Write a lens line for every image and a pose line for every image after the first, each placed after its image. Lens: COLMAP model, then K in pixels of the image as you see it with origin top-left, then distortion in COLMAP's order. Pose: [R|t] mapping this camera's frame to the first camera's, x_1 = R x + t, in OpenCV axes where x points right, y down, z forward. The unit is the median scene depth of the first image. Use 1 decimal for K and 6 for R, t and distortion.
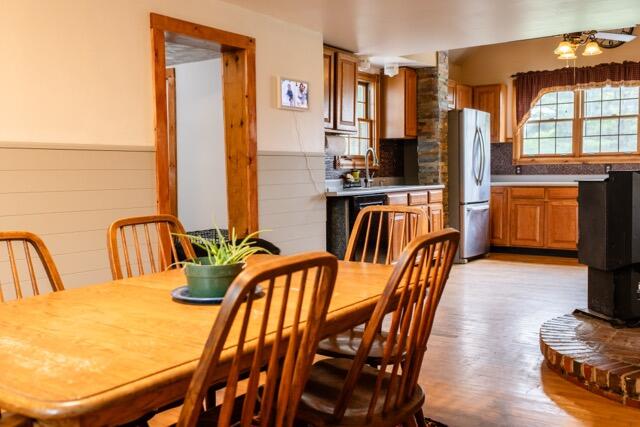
lens RADIAL K [[655.4, 0, 322.8], [0, 655.4, 219.4], [0, 0, 1]] dist [-0.000288, 0.000000]
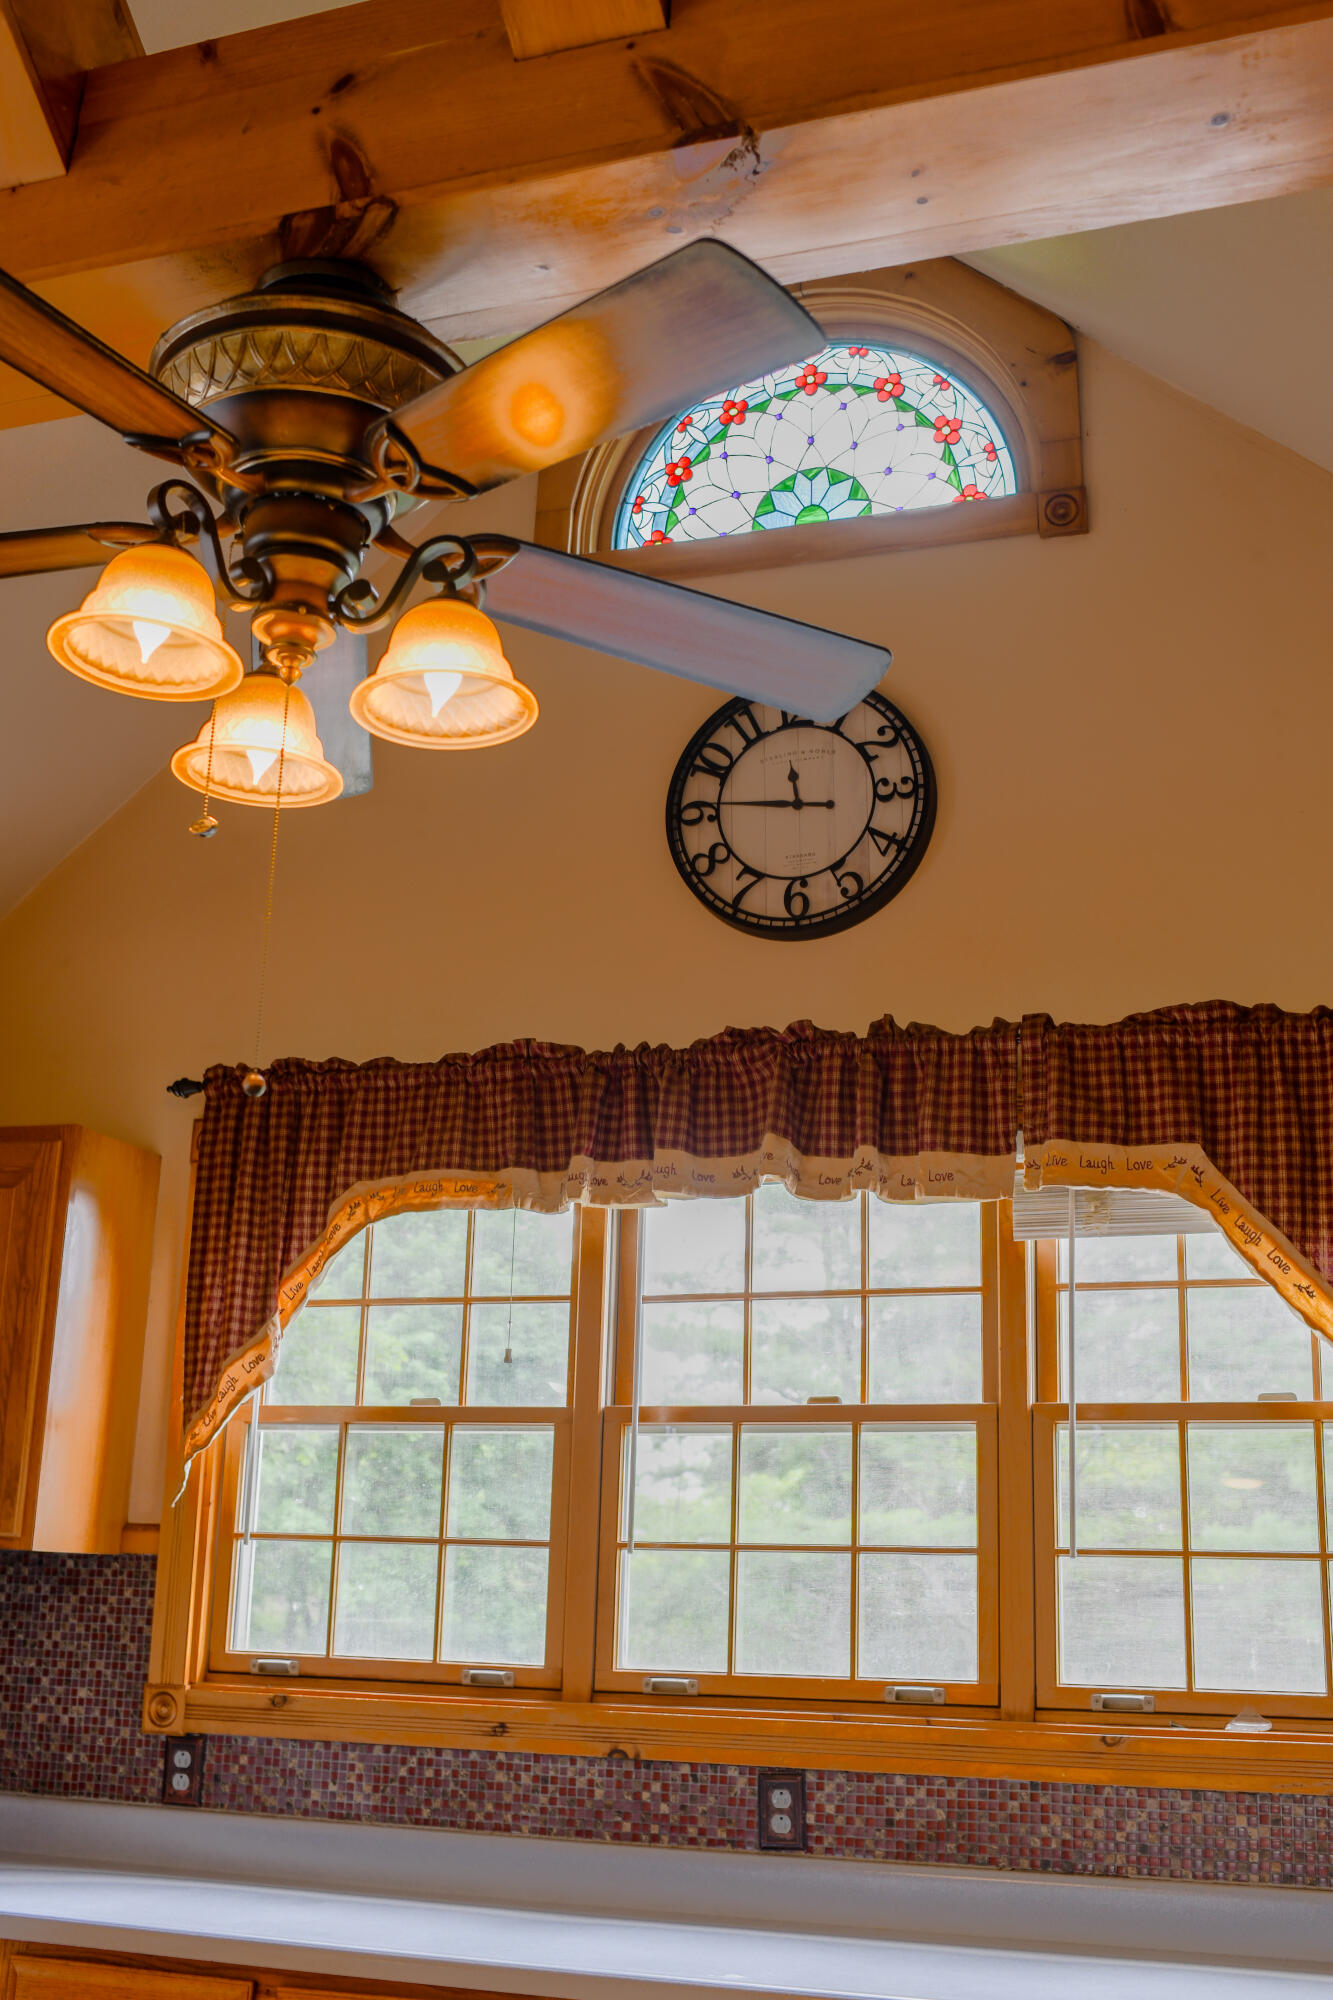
lens RADIAL K [[2048.2, 0, 696.5], [0, 2048.2, 1078.9], [0, 0, 1]] dist [-0.000288, 0.000000]
pose [[0.965933, 0.100172, 0.238617, 0.308070], [-0.022502, 0.951065, -0.308171, -0.089580], [-0.257811, 0.292304, 0.920919, 0.588127]]
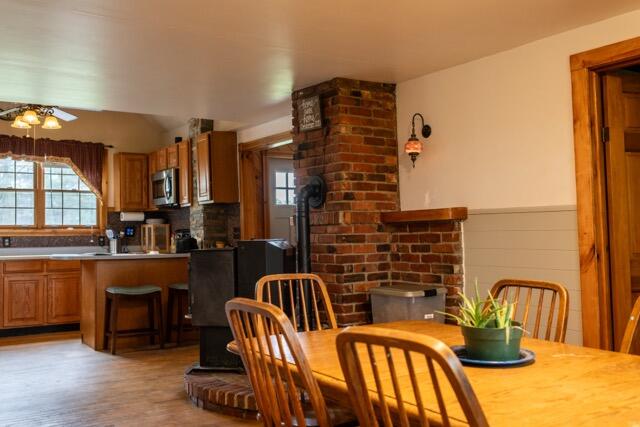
lens RADIAL K [[655.4, 0, 317.7], [0, 655.4, 210.3], [0, 0, 1]] dist [-0.000288, 0.000000]
pose [[0.398605, 0.043244, 0.916103, -0.273317], [0.075429, 0.993958, -0.079739, -0.011629], [-0.914016, 0.100885, 0.392935, 0.192555]]
